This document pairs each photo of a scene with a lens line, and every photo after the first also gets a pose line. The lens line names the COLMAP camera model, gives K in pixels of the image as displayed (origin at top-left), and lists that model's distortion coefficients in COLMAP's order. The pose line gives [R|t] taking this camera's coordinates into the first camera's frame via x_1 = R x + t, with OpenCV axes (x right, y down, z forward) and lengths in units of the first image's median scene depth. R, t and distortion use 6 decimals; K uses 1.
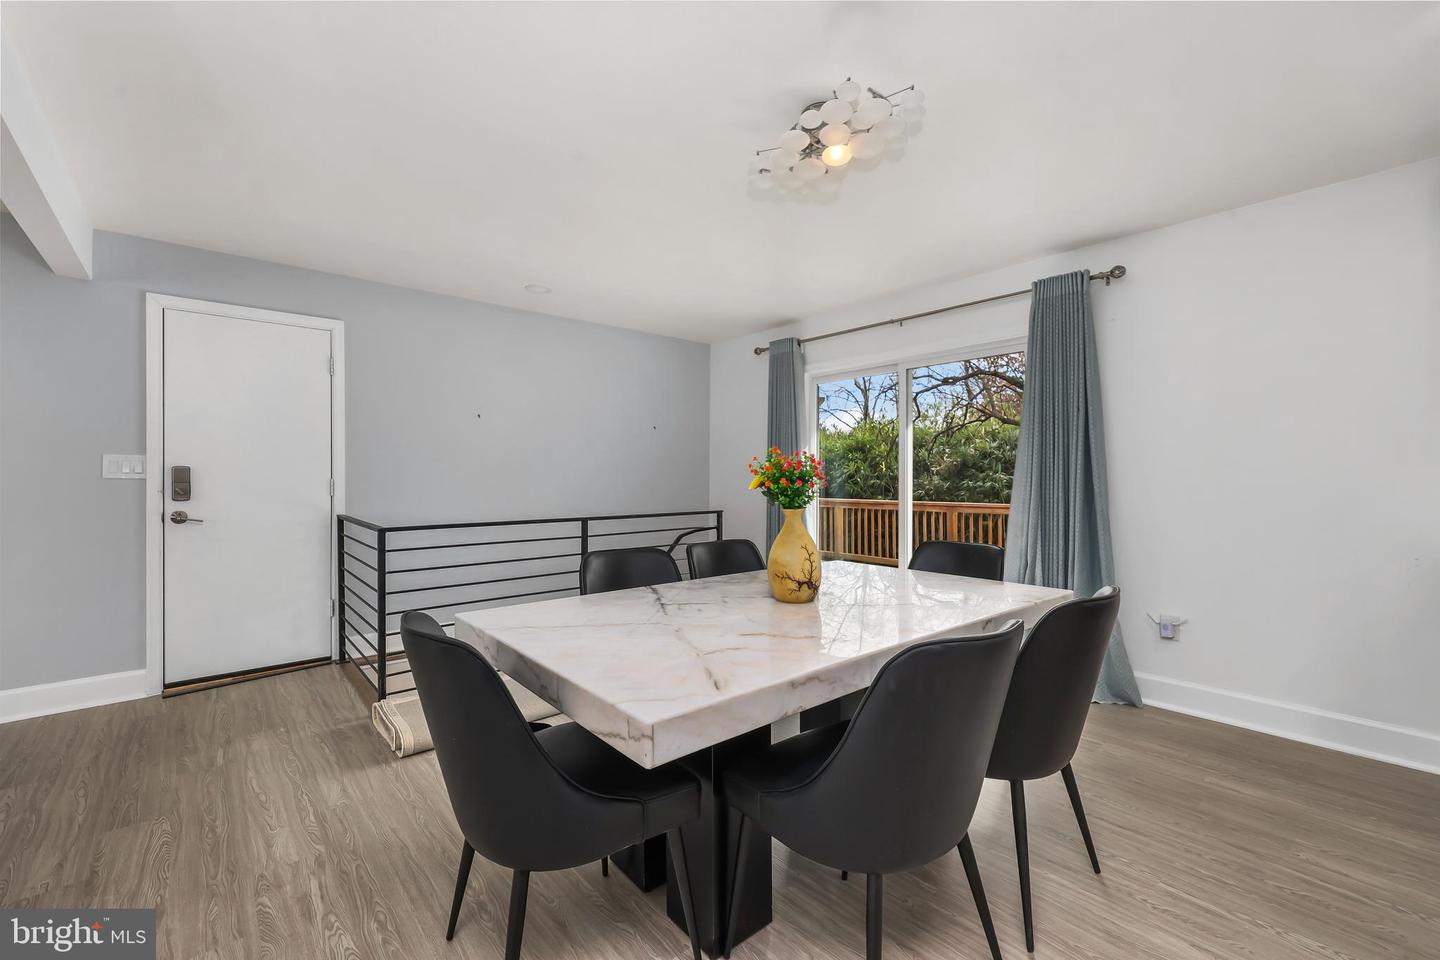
lens RADIAL K [[604.4, 0, 720.0], [0, 604.4, 480.0], [0, 0, 1]] dist [0.003939, 0.000088]
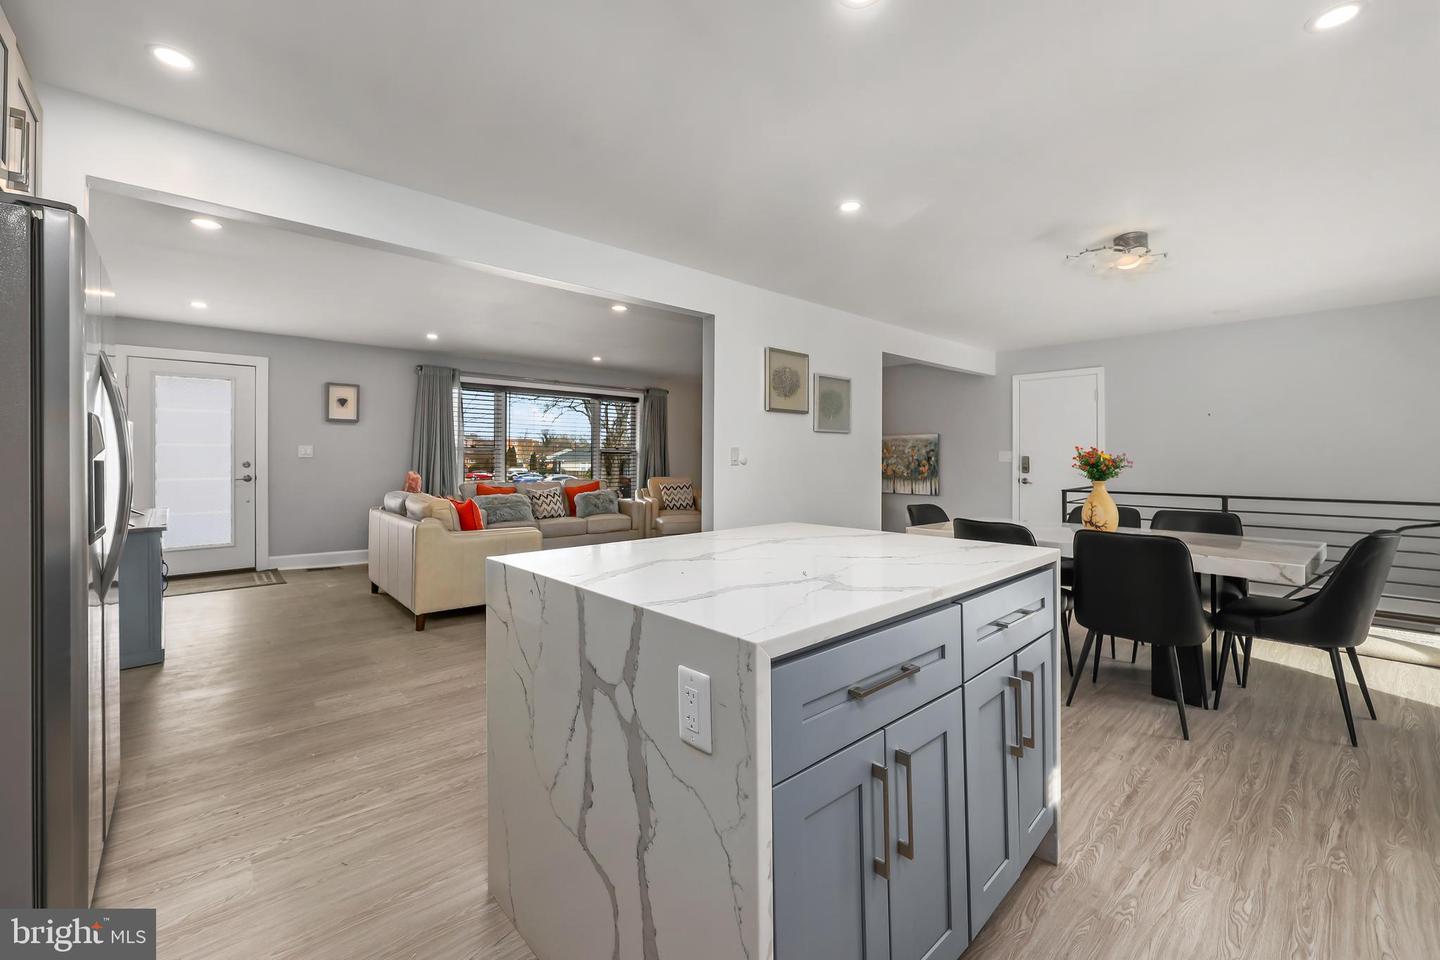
lens RADIAL K [[587.3, 0, 721.2], [0, 587.3, 491.9], [0, 0, 1]] dist [-0.000404, -0.000055]
pose [[0.021231, 0.057274, -0.998133, 1.074789], [-0.007641, 0.998338, 0.057123, -0.007359], [0.999745, 0.006414, 0.021634, -0.077506]]
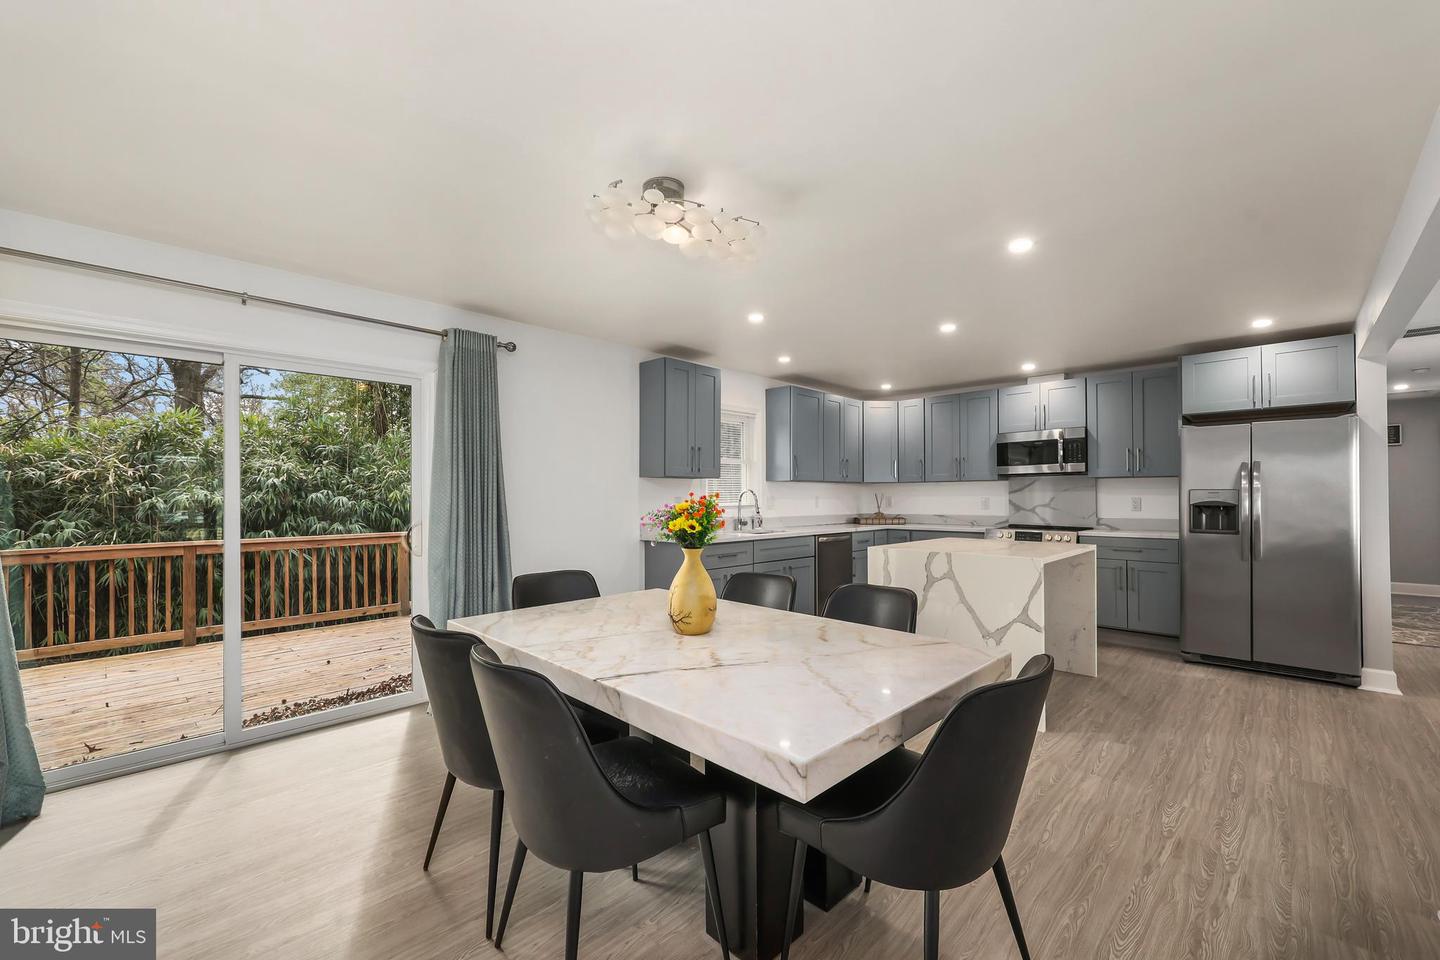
lens RADIAL K [[600.3, 0, 723.9], [0, 600.3, 498.0], [0, 0, 1]] dist [-0.000192, -0.000142]
pose [[-0.103064, 0.002014, 0.994673, -0.587450], [0.014746, 0.999891, -0.000497, -0.023484], [-0.994565, 0.014617, -0.103082, 0.655246]]
